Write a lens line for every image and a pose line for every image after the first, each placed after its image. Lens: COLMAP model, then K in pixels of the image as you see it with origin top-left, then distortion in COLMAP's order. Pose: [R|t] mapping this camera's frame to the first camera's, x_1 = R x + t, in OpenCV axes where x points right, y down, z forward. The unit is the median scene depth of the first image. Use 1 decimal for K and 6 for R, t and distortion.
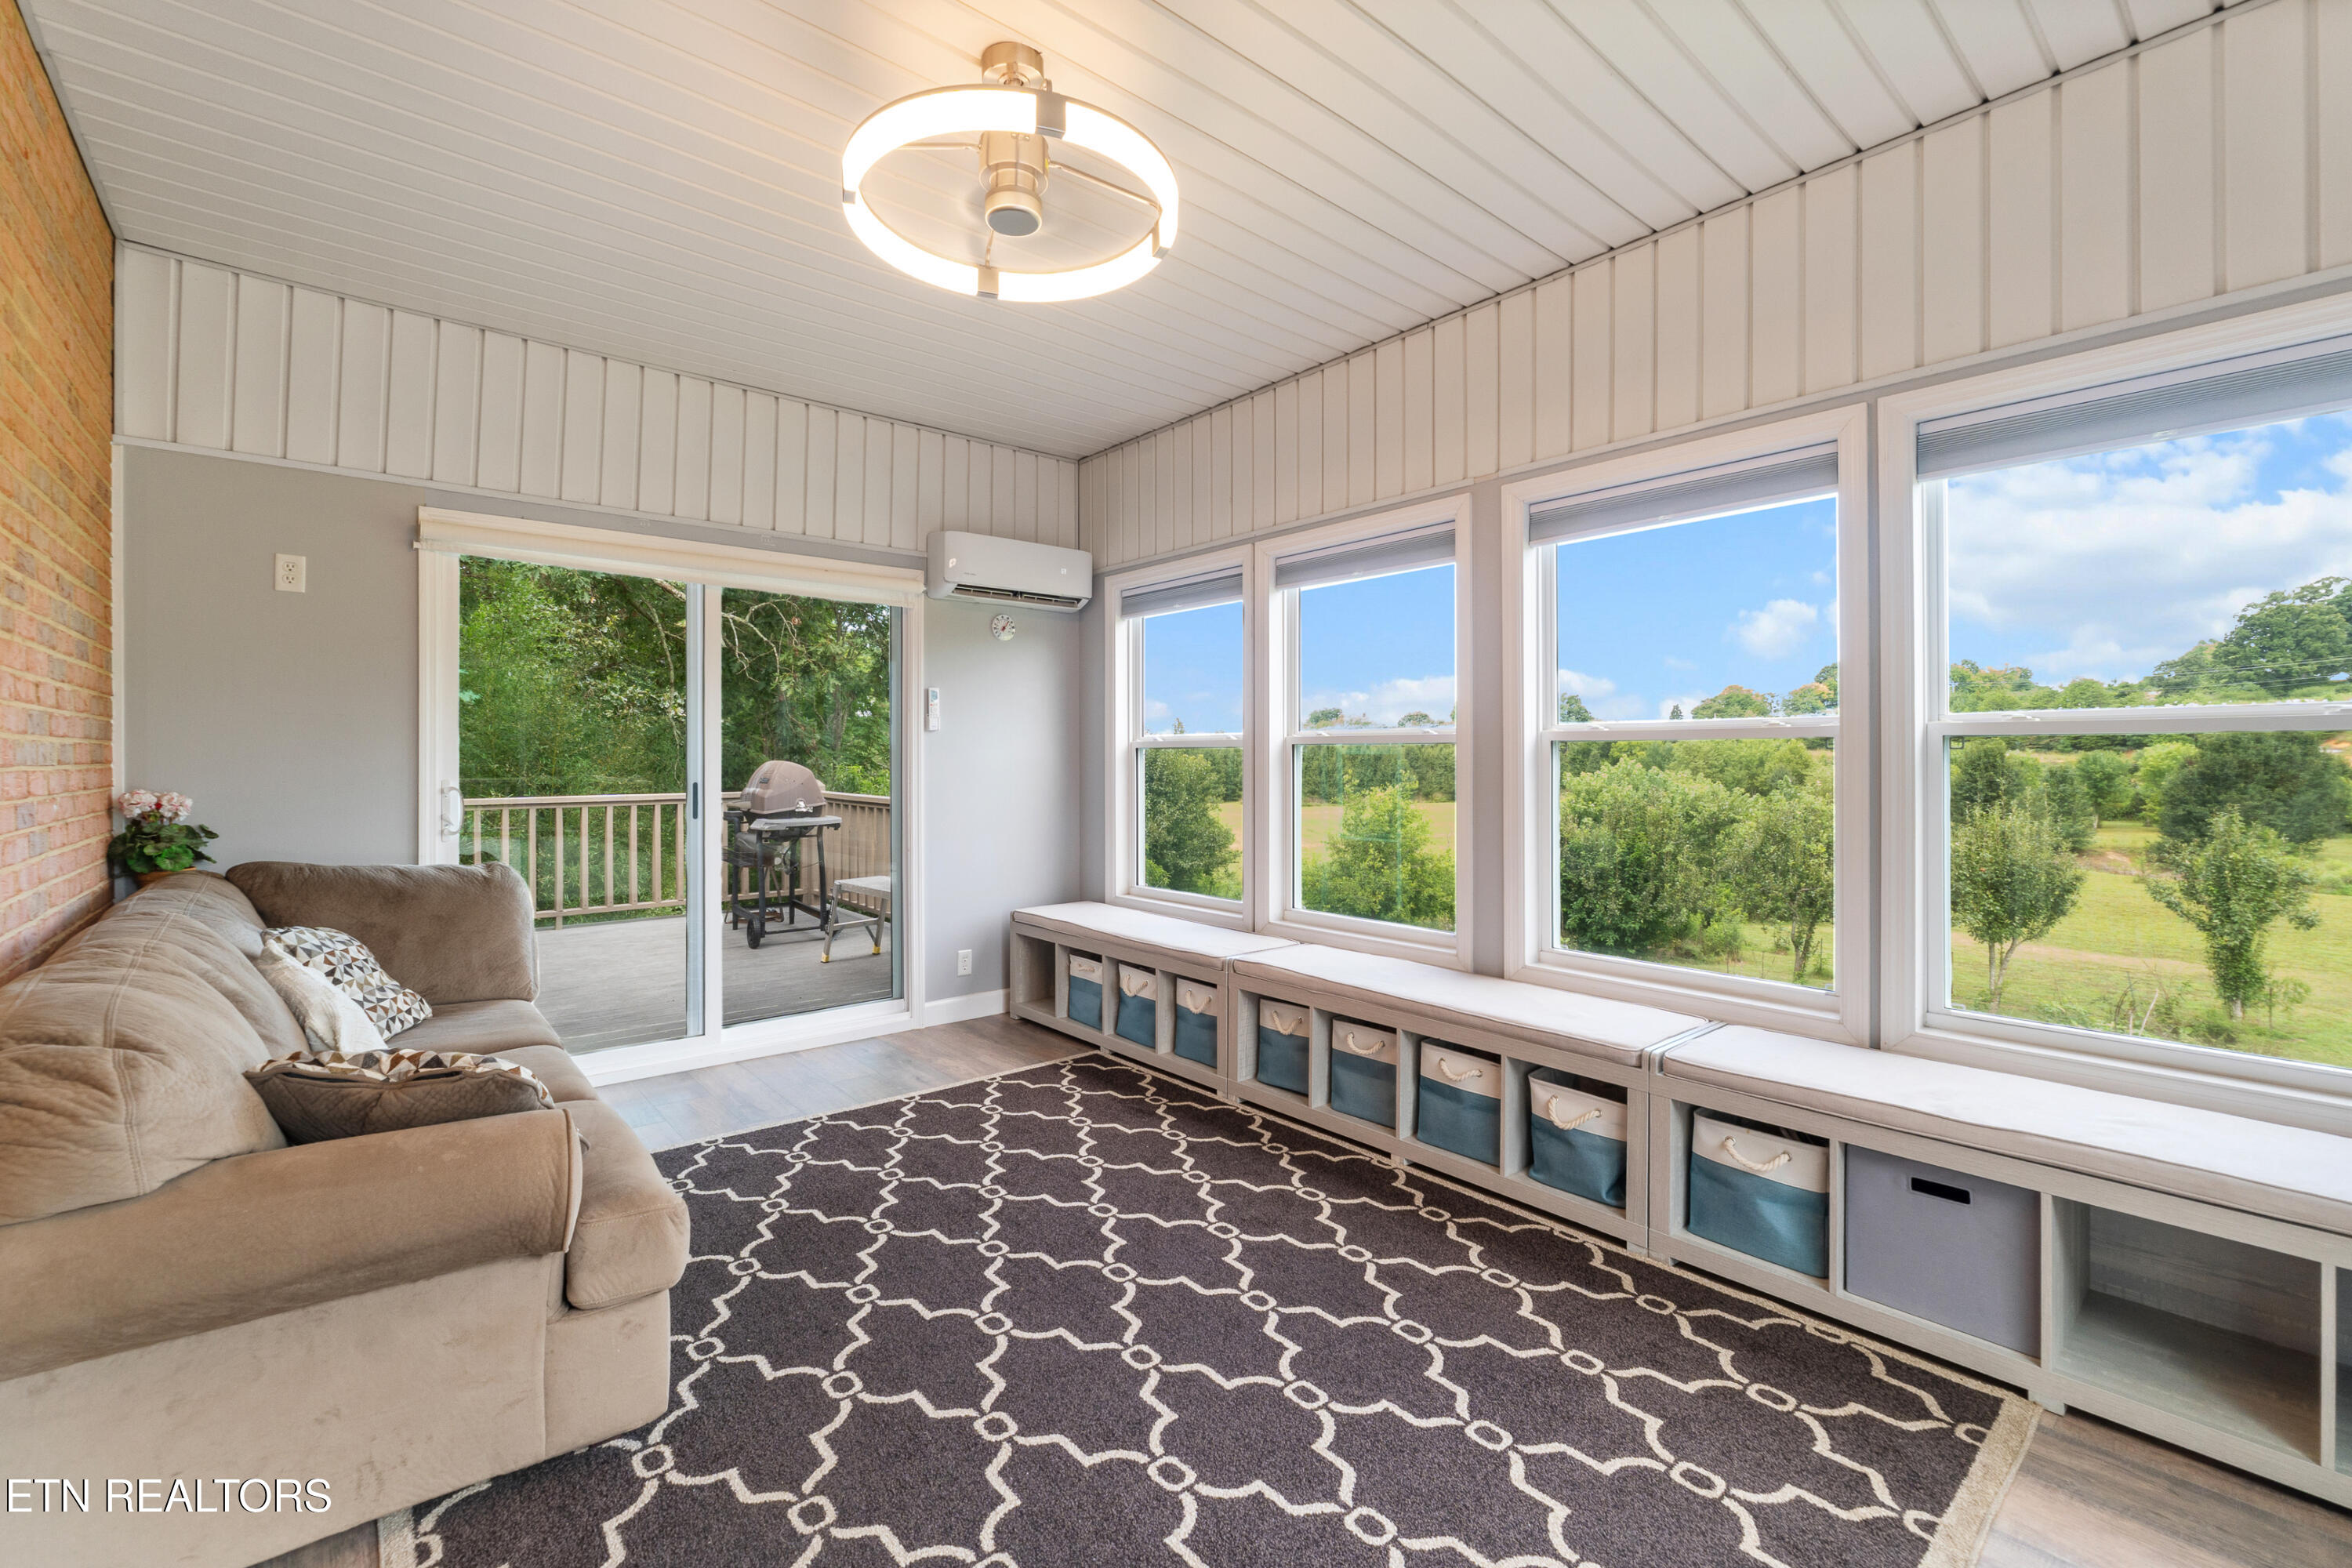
lens RADIAL K [[1005.3, 0, 1149.3], [0, 1005.3, 754.7], [0, 0, 1]] dist [-0.007855, 0.000137]
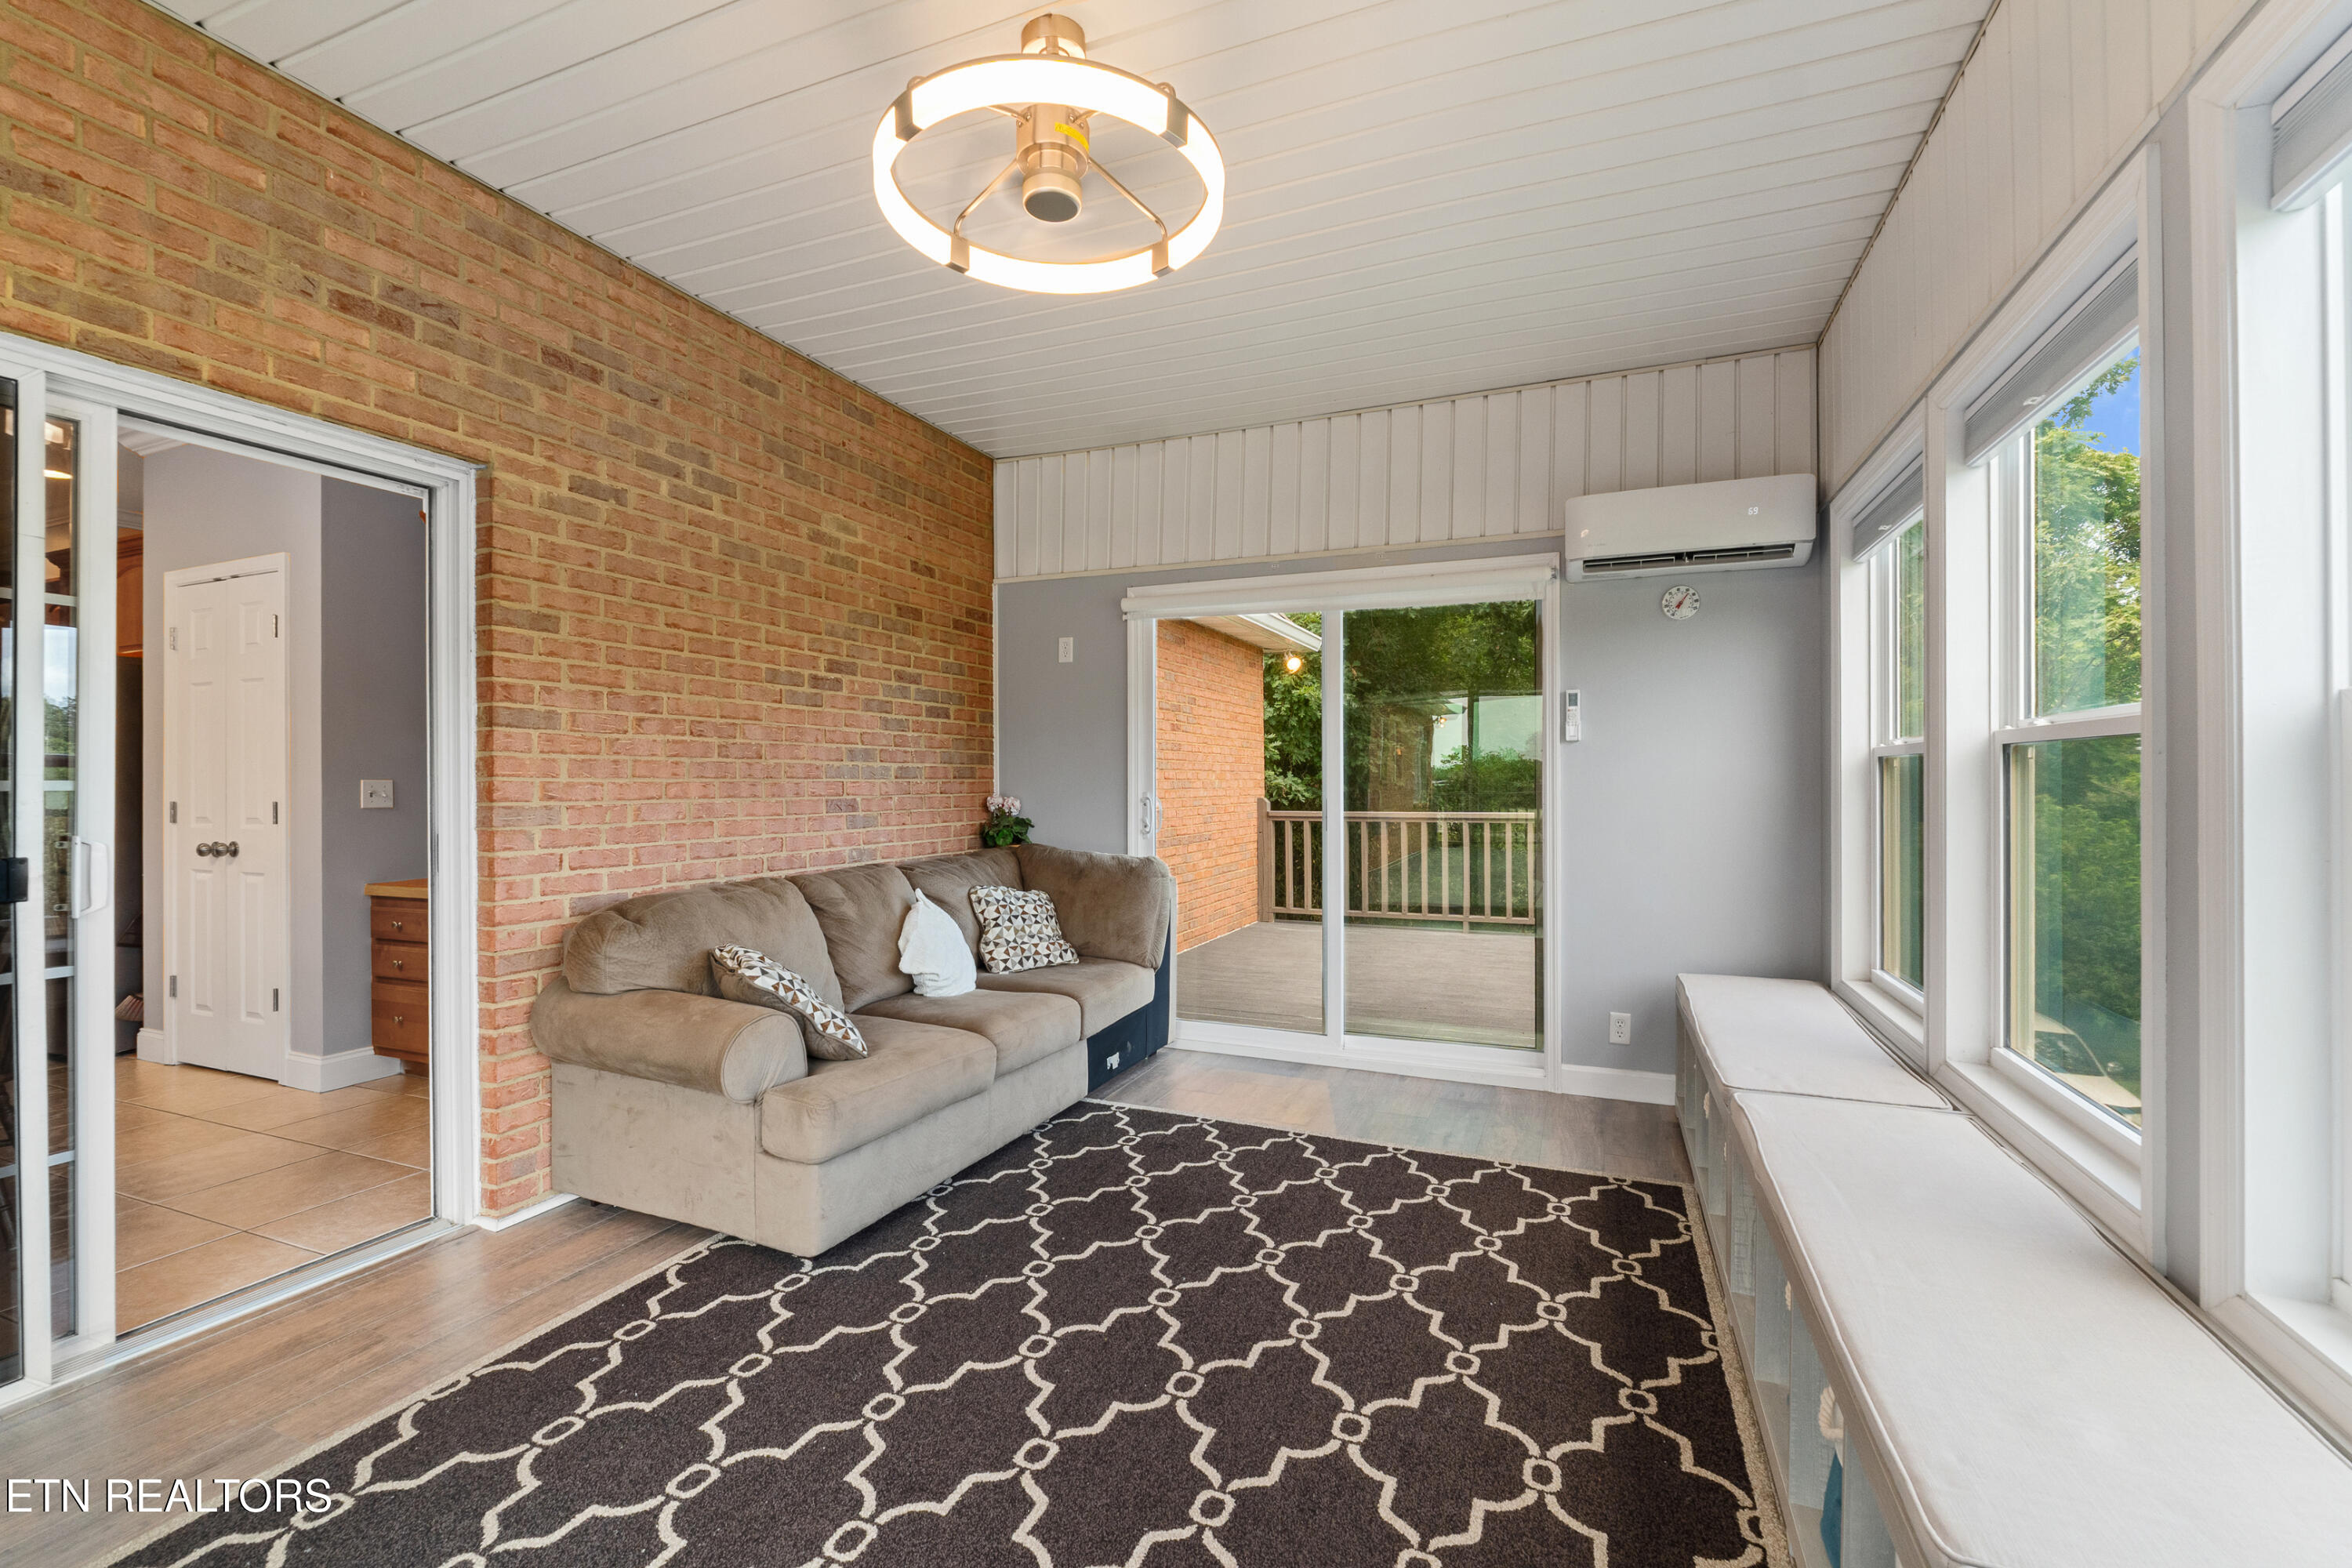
lens RADIAL K [[1005.3, 0, 1161.6], [0, 1005.3, 769.7], [0, 0, 1]] dist [-0.007855, 0.000137]
pose [[0.458733, -0.010701, -0.888510, 0.445580], [0.004139, 0.999942, -0.009906, 0.009238], [0.888564, 0.000866, 0.458751, 0.379547]]
